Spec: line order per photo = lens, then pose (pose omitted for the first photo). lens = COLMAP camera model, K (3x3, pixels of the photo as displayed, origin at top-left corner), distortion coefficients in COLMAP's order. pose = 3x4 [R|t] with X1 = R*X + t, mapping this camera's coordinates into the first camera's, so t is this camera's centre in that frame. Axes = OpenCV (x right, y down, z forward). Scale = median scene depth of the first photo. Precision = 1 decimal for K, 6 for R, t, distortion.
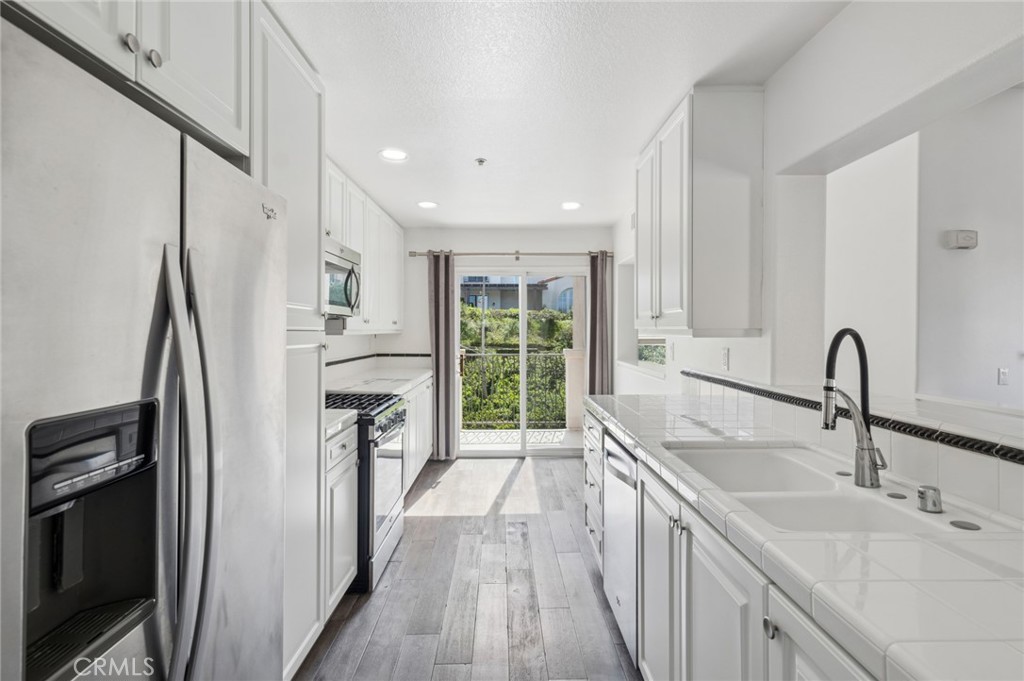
lens RADIAL K [[501.9, 0, 505.6], [0, 501.9, 333.8], [0, 0, 1]] dist [0.008002, 0.002260]
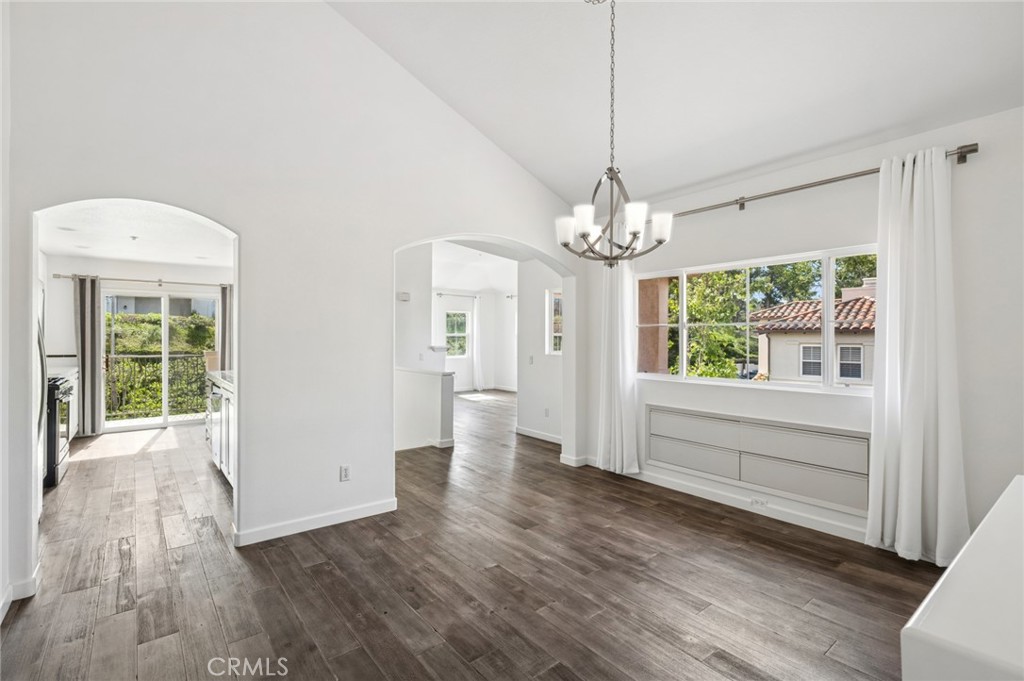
lens RADIAL K [[480.8, 0, 513.5], [0, 480.8, 338.8], [0, 0, 1]] dist [0.009941, -0.001351]
pose [[0.791439, -0.002008, 0.611245, -0.031222], [0.004014, 0.999990, -0.001912, 0.009546], [-0.611235, 0.003967, 0.791439, -1.009376]]
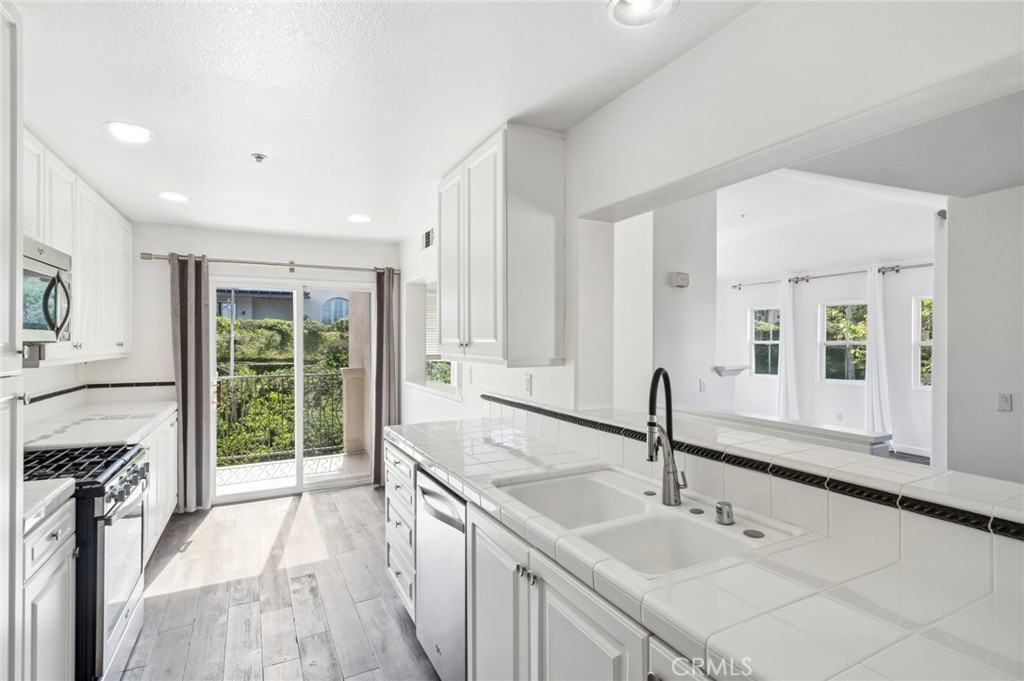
lens RADIAL K [[501.9, 0, 510.2], [0, 501.9, 340.3], [0, 0, 1]] dist [0.008002, 0.002260]
pose [[0.892406, -0.004108, 0.451215, -0.050718], [0.007528, 0.999955, -0.005786, -0.027008], [-0.451171, 0.008560, 0.892397, 0.057776]]
